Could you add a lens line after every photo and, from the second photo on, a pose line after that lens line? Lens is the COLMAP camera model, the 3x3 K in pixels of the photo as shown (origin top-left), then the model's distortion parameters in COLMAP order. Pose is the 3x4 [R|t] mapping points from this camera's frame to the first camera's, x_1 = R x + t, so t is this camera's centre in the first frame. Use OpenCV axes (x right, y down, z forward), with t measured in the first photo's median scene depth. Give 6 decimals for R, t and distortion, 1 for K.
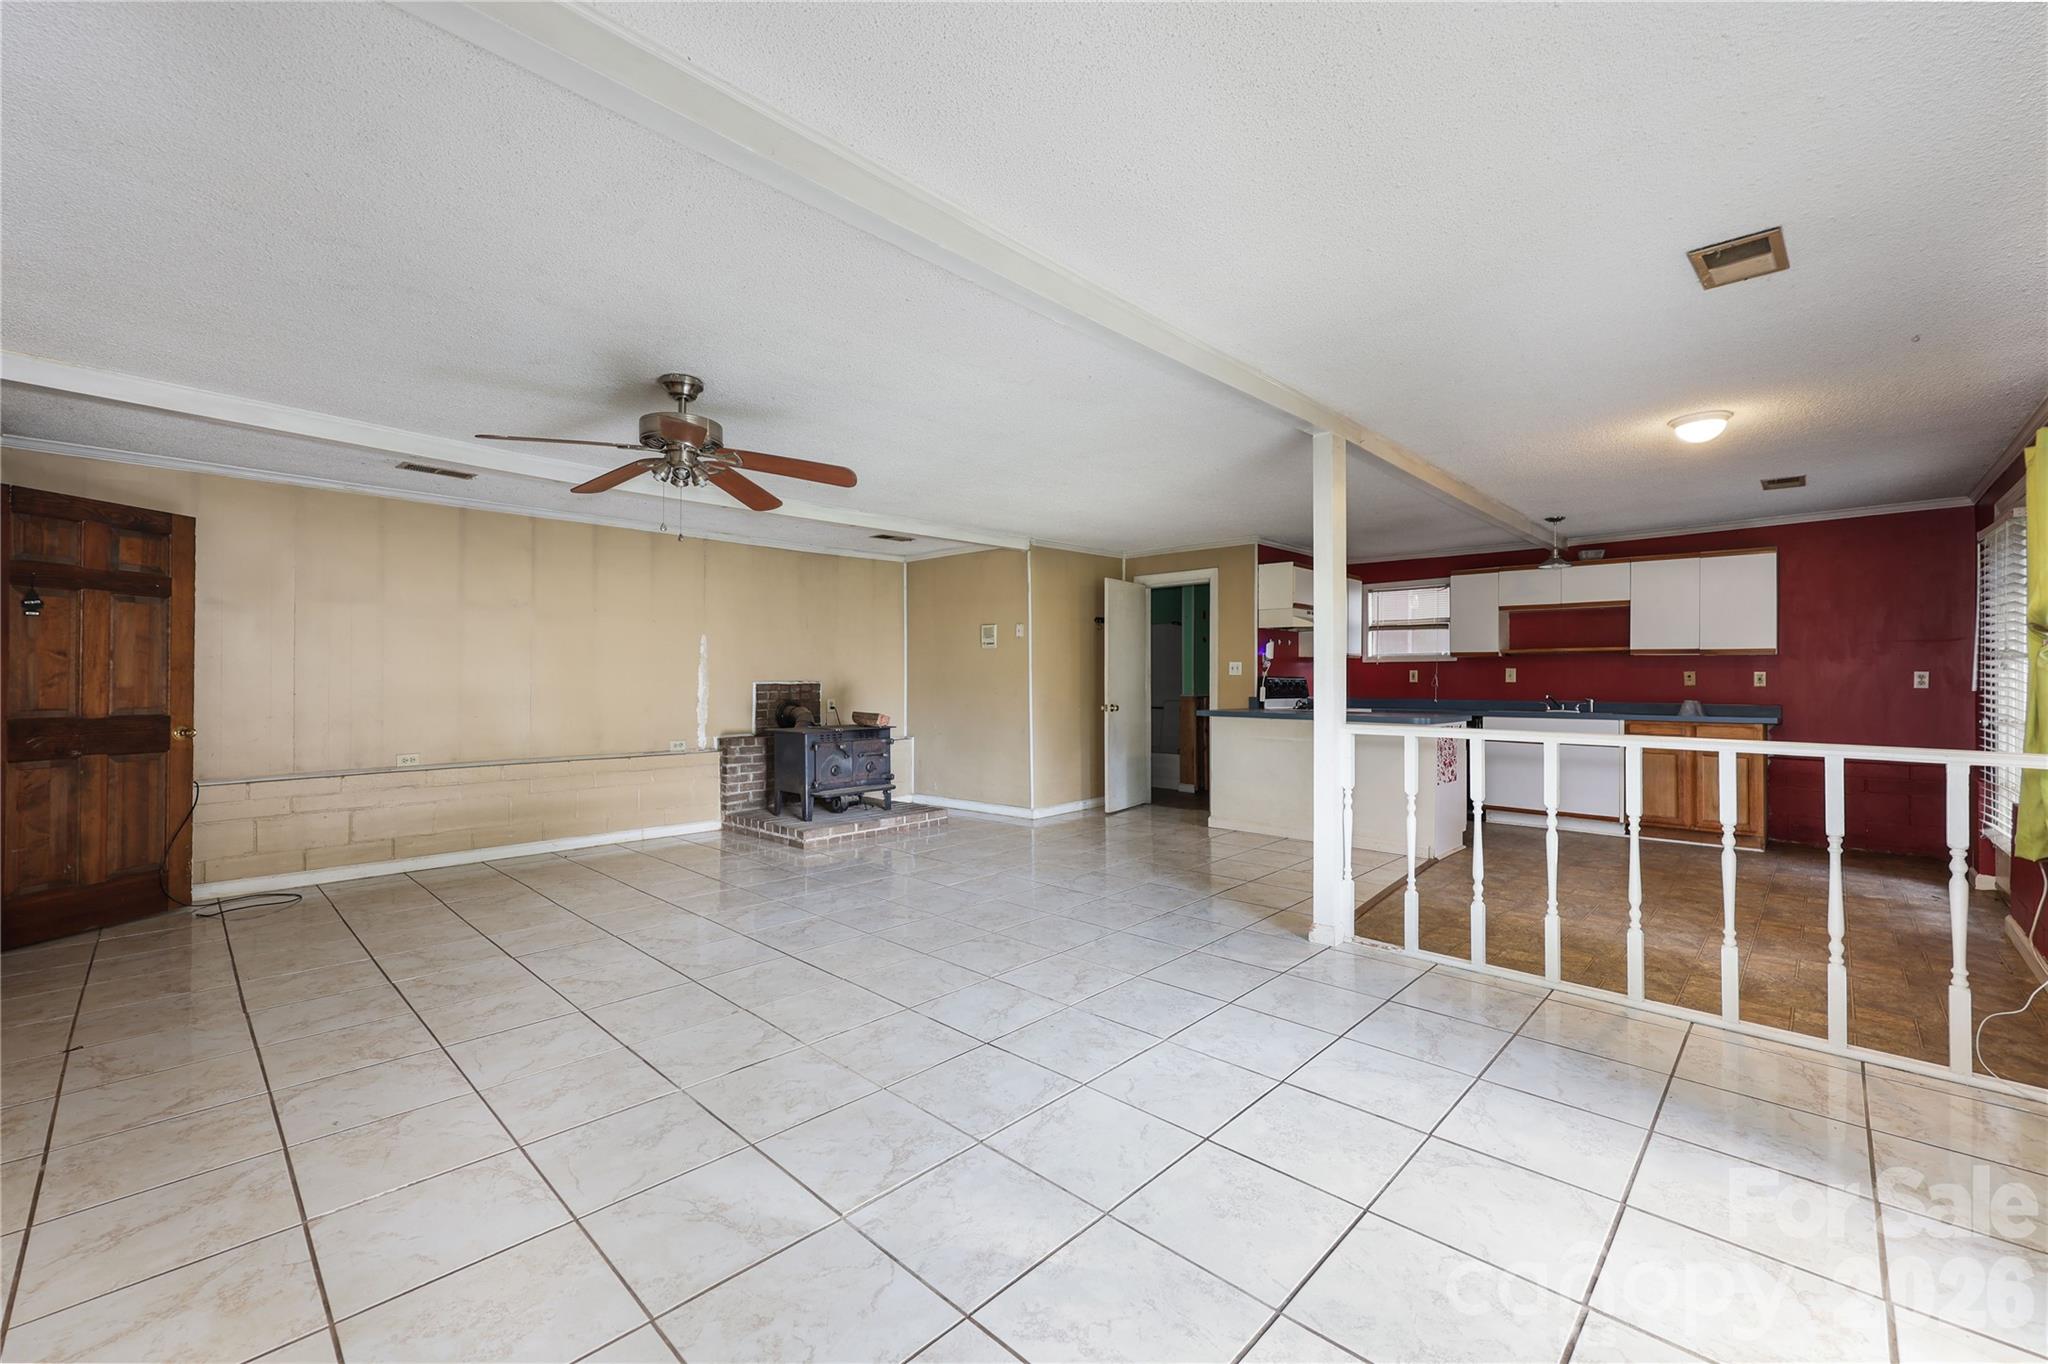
lens RADIAL K [[837.0, 0, 1028.6], [0, 837.0, 671.5], [0, 0, 1]] dist [0.002271, -0.000021]
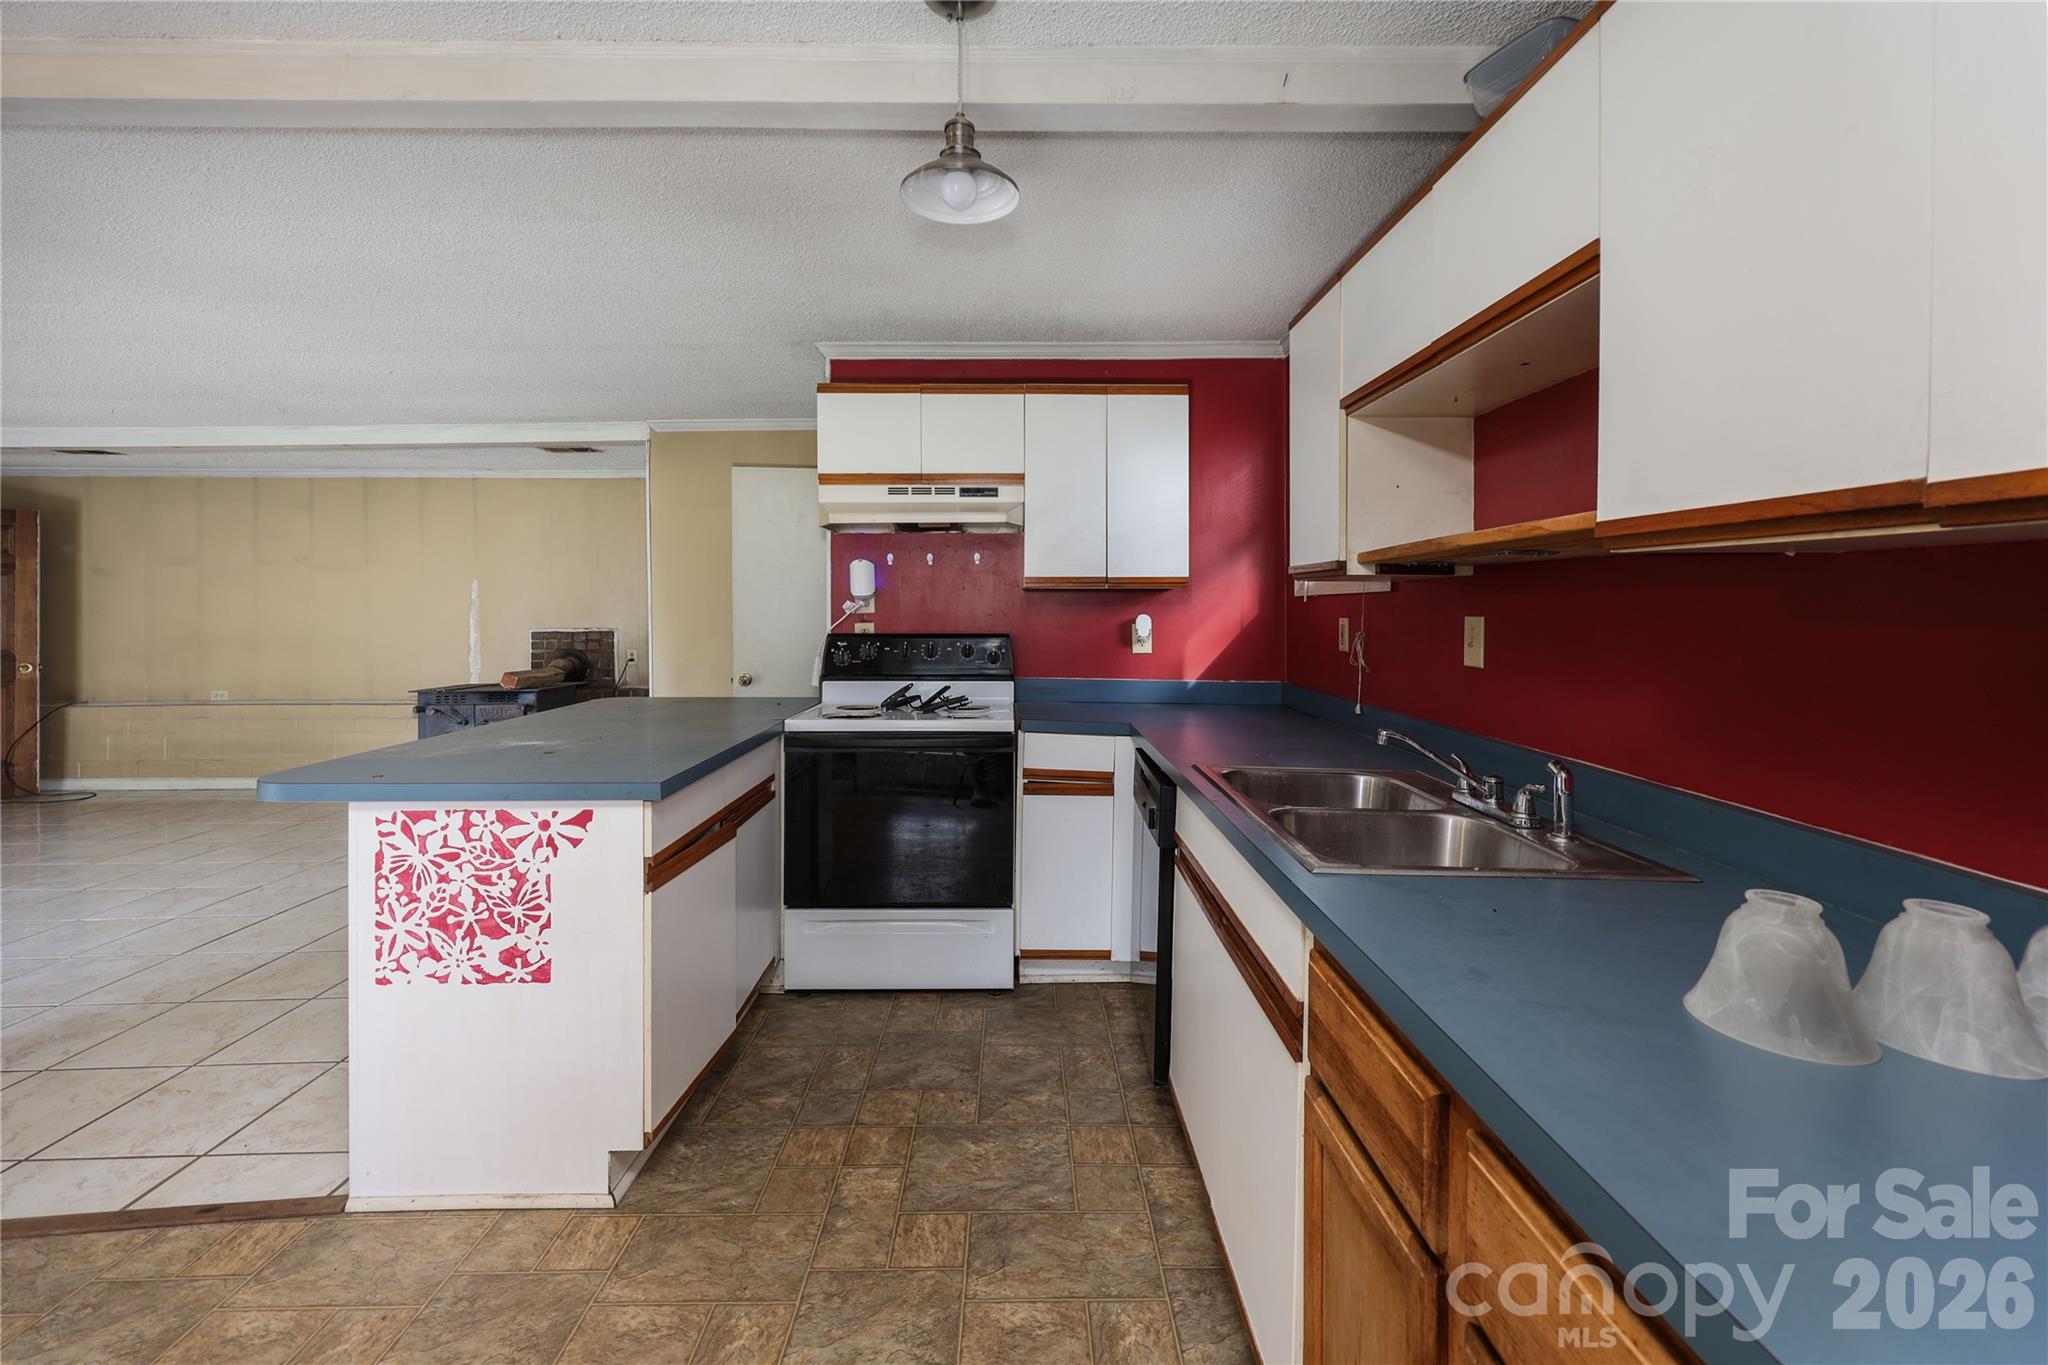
lens RADIAL K [[837.0, 0, 1024.1], [0, 837.0, 615.1], [0, 0, 1]] dist [0.002271, -0.000021]
pose [[0.702095, 0.002558, -0.712079, 0.796609], [0.011068, 0.999834, 0.014505, -0.011809], [0.711998, -0.018066, 0.701950, 0.846790]]
